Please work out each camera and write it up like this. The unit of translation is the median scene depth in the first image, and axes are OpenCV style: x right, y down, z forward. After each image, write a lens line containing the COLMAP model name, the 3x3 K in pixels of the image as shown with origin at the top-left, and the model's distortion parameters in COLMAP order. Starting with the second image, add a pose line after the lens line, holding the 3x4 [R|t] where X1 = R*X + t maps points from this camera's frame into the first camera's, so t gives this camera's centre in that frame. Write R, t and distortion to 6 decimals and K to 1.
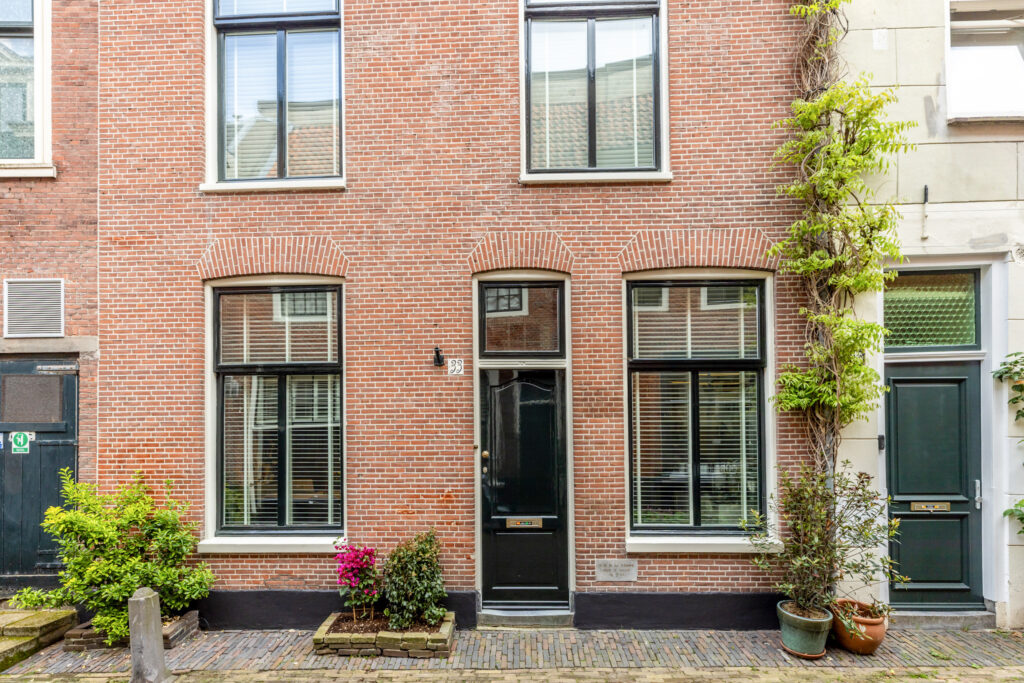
lens RADIAL K [[478.8, 0, 512.0], [0, 478.8, 341.5], [0, 0, 1]] dist [-0.000698, -0.000128]
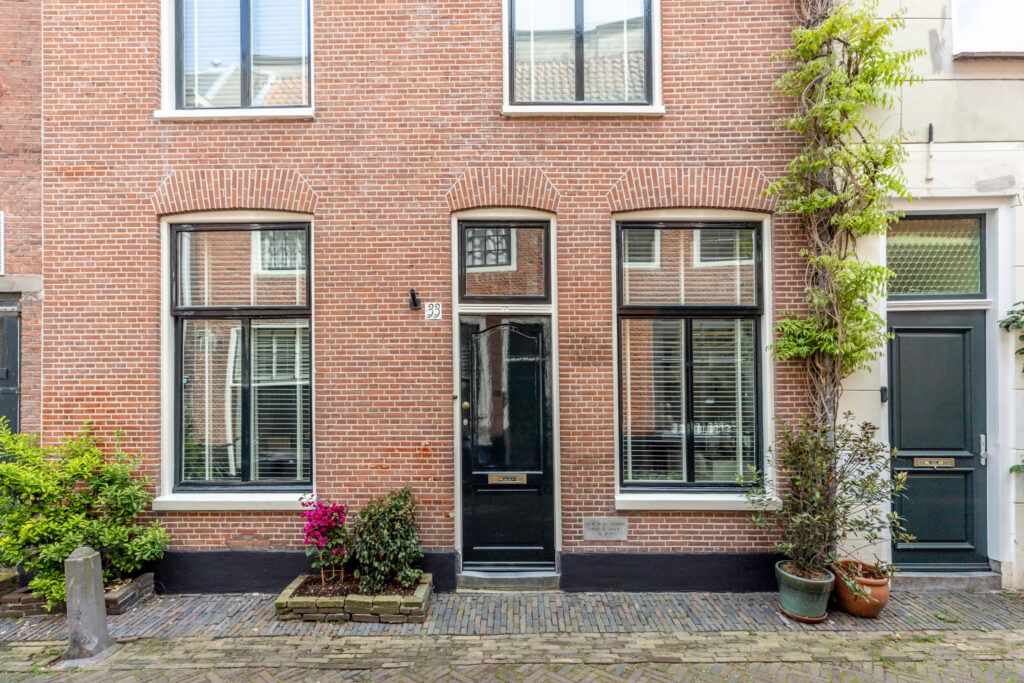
lens RADIAL K [[469.2, 0, 510.7], [0, 469.2, 311.7], [0, 0, 1]] dist [0.000182, -0.000212]
pose [[0.999974, 0.000610, 0.007253, 0.026736], [-0.000603, 0.999999, -0.000918, 0.054498], [-0.007254, 0.000914, 0.999973, 0.082802]]
